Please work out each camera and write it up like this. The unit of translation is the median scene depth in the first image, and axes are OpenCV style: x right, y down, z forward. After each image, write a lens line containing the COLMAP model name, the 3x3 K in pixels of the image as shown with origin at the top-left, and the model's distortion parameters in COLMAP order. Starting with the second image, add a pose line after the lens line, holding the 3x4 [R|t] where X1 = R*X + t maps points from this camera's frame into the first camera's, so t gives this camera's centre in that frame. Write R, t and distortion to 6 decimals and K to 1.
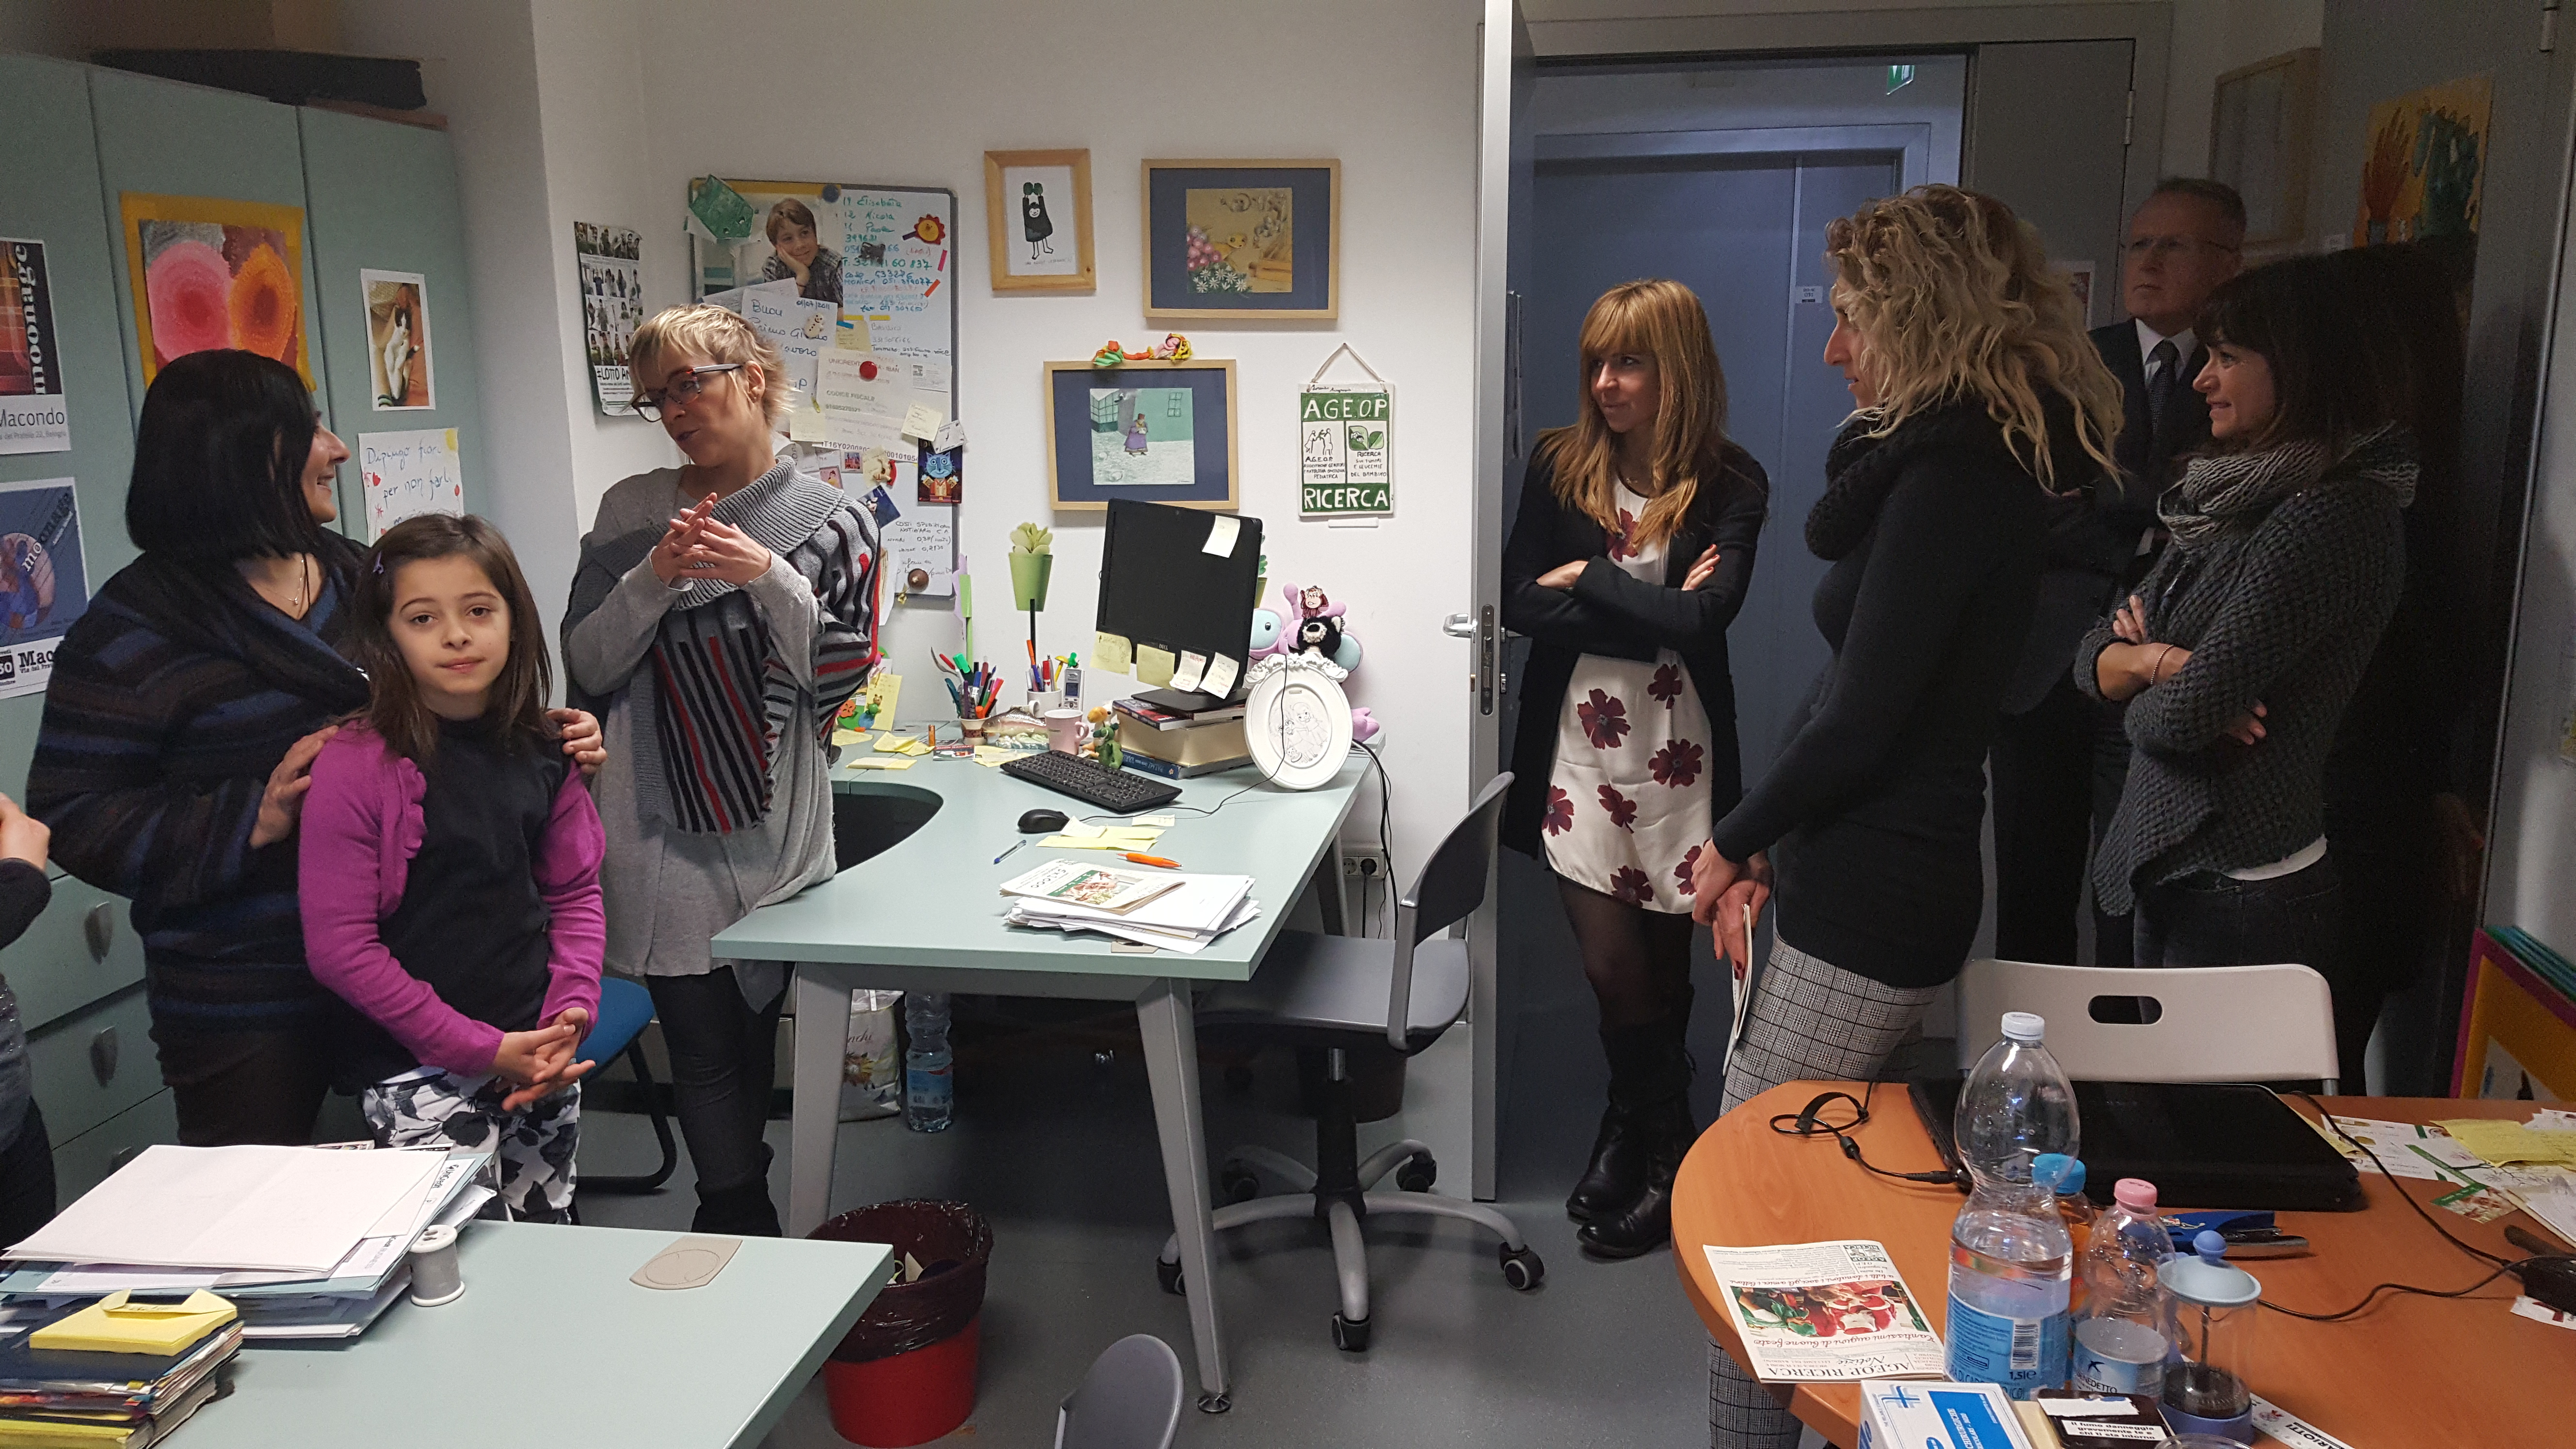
lens RADIAL K [[1748.6, 0, 1293.6], [0, 1748.6, 712.5], [0, 0, 1]] dist [0.012806, -0.027843]
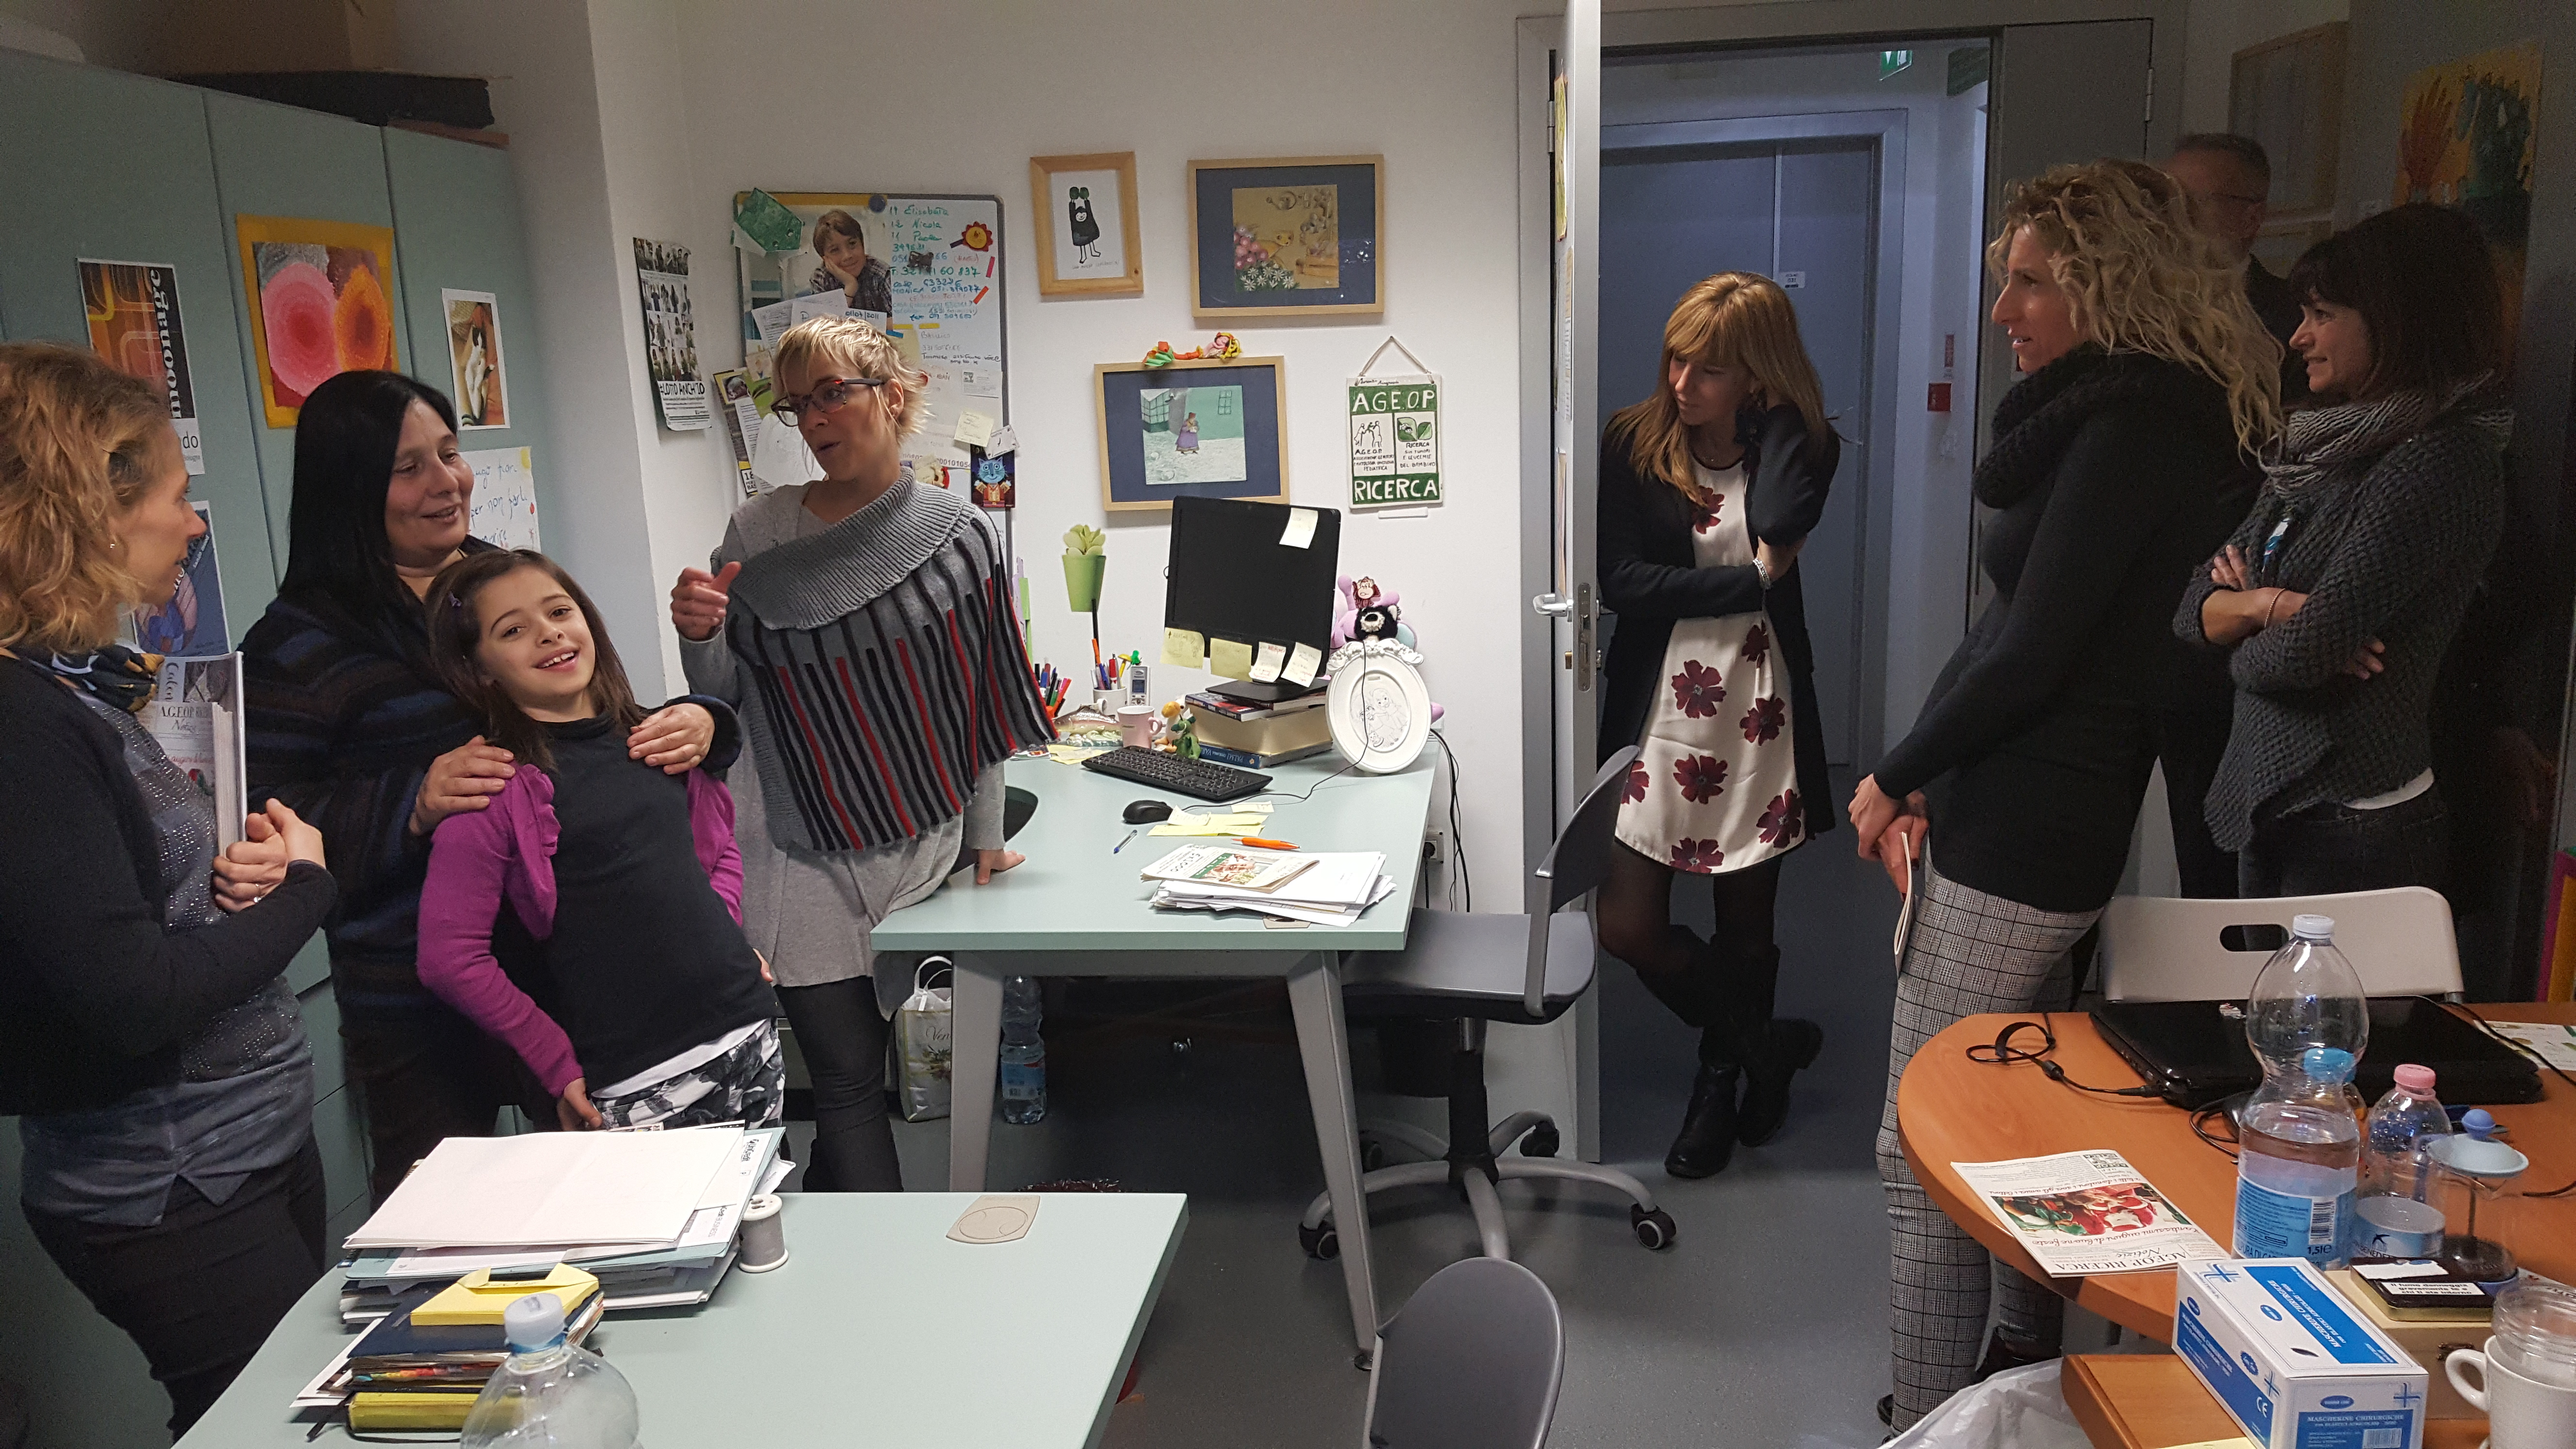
lens RADIAL K [[1748.6, 0, 1285.8], [0, 1748.6, 726.9], [0, 0, 1]] dist [0.012806, -0.027843]
pose [[0.998633, -0.038643, 0.035184, -0.114050], [0.038509, 0.999248, 0.004455, 0.013367], [-0.035329, -0.003094, 0.999371, -0.023245]]
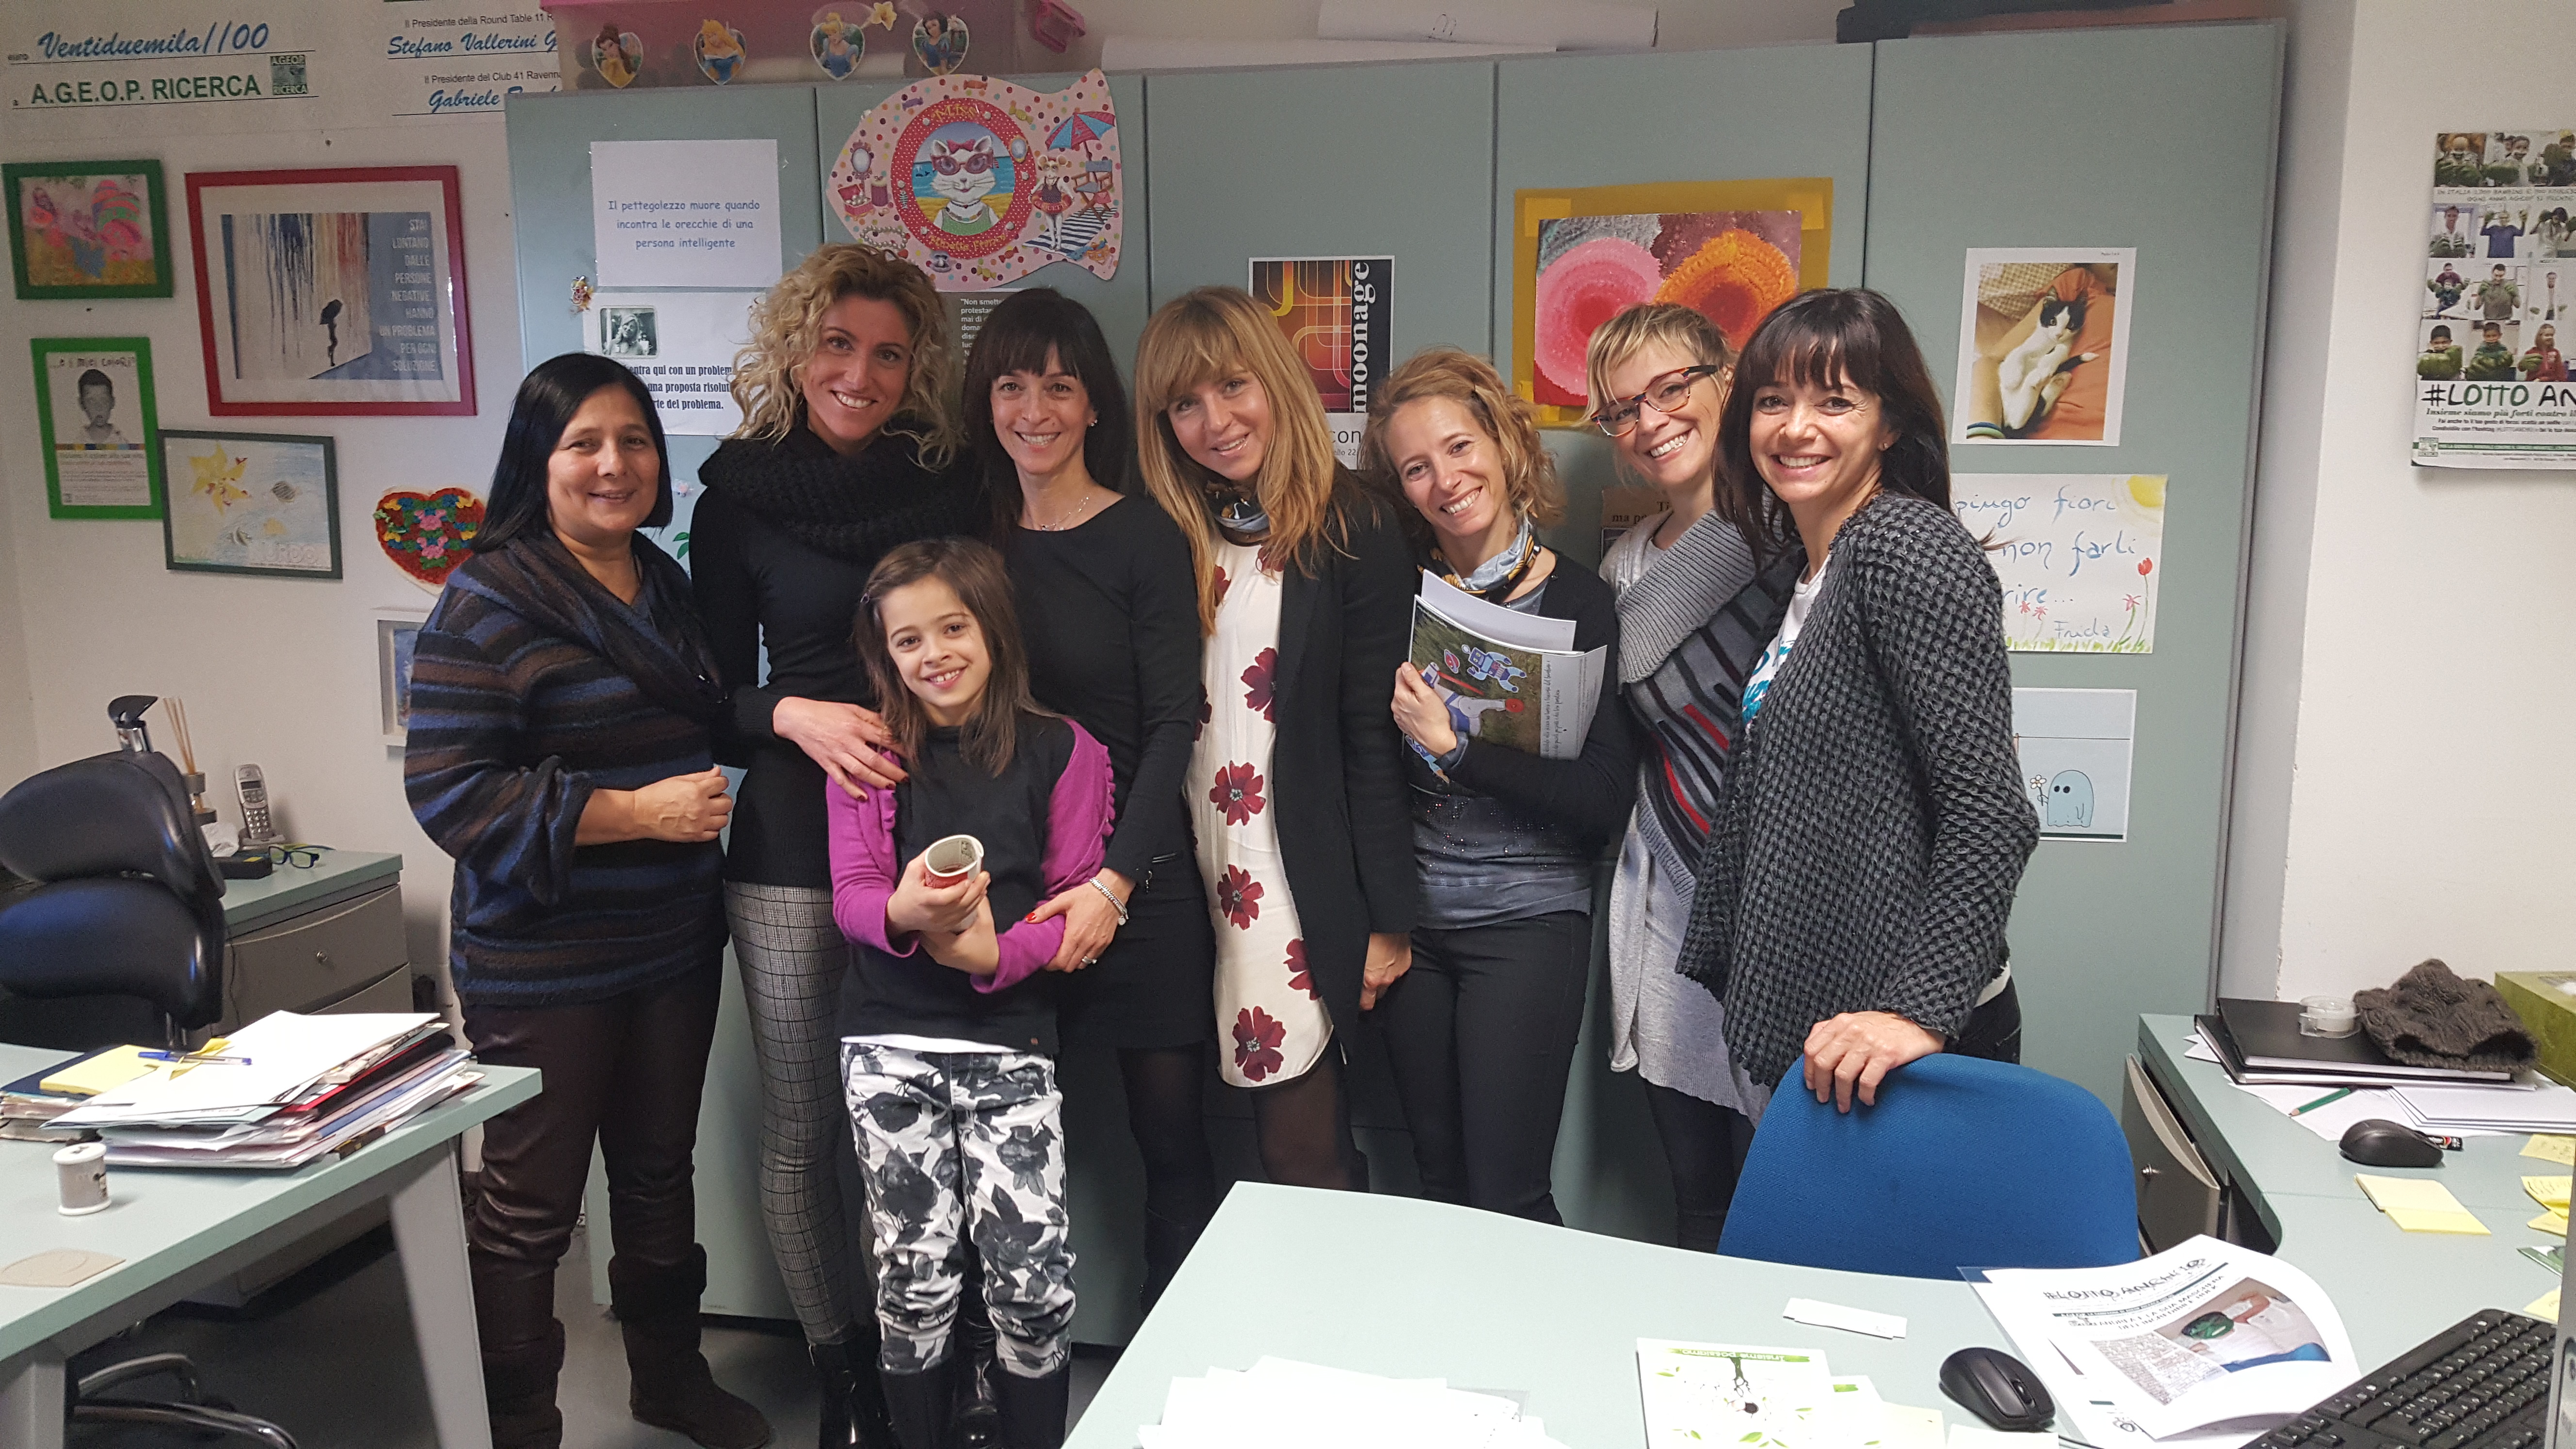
lens RADIAL K [[1748.6, 0, 1291.6], [0, 1748.6, 719.4], [0, 0, 1]] dist [0.012806, -0.027843]
pose [[-0.019738, 0.173747, -0.984592, 0.269195], [-0.192661, 0.965667, 0.174270, -0.164084], [0.981067, 0.193132, 0.014414, 0.896400]]
